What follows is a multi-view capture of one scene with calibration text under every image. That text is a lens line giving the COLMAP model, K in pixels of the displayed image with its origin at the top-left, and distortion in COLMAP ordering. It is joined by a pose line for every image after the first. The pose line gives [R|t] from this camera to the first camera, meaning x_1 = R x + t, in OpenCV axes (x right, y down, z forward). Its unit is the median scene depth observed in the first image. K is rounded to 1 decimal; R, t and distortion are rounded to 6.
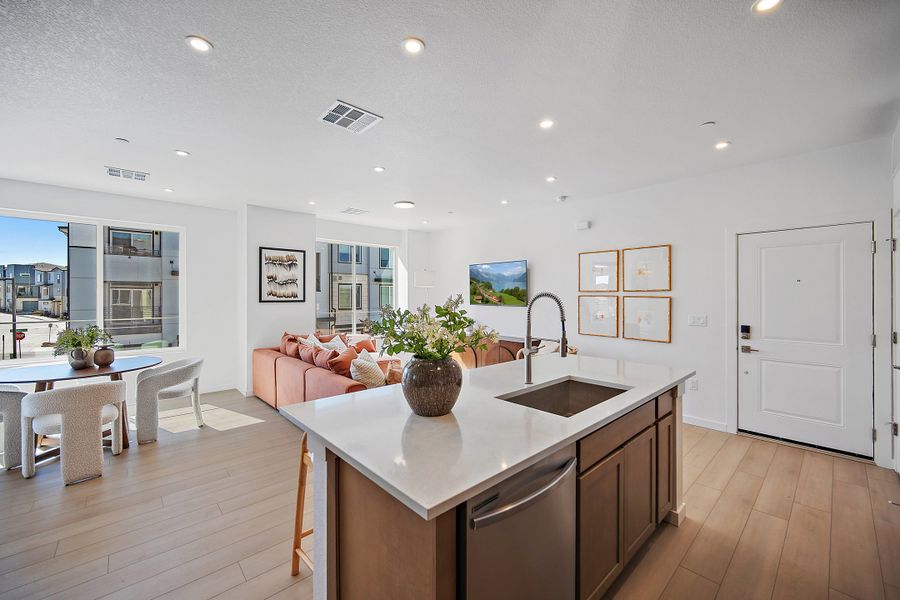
lens RADIAL K [[356.2, 0, 458.3], [0, 356.2, 298.2], [0, 0, 1]] dist [-0.007413, 0.001317]
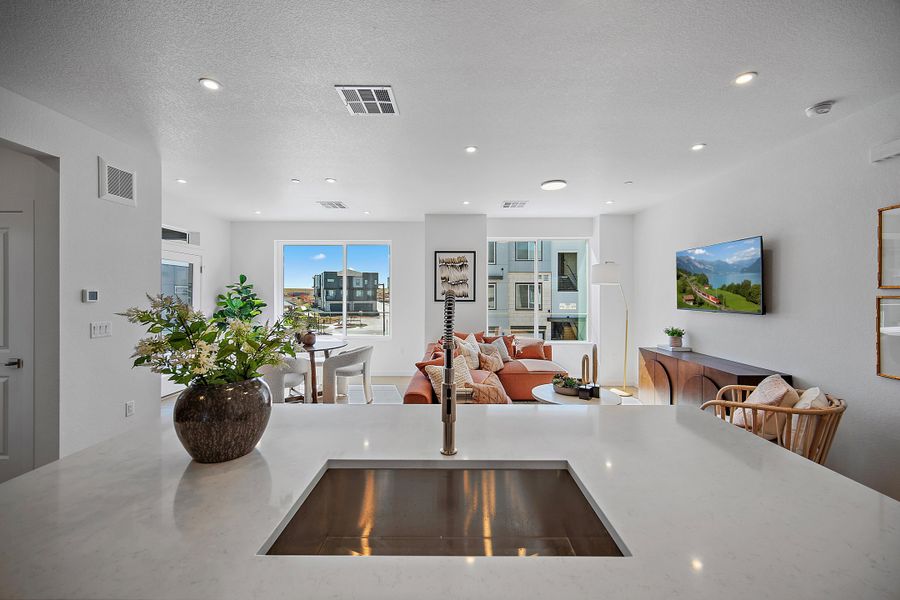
lens RADIAL K [[356.2, 0, 448.9], [0, 356.2, 296.9], [0, 0, 1]] dist [-0.007413, 0.001317]
pose [[0.715388, 0.004313, -0.698714, 0.223414], [-0.005427, 0.999985, 0.000616, -0.002774], [0.698706, 0.003352, 0.715401, 0.227028]]
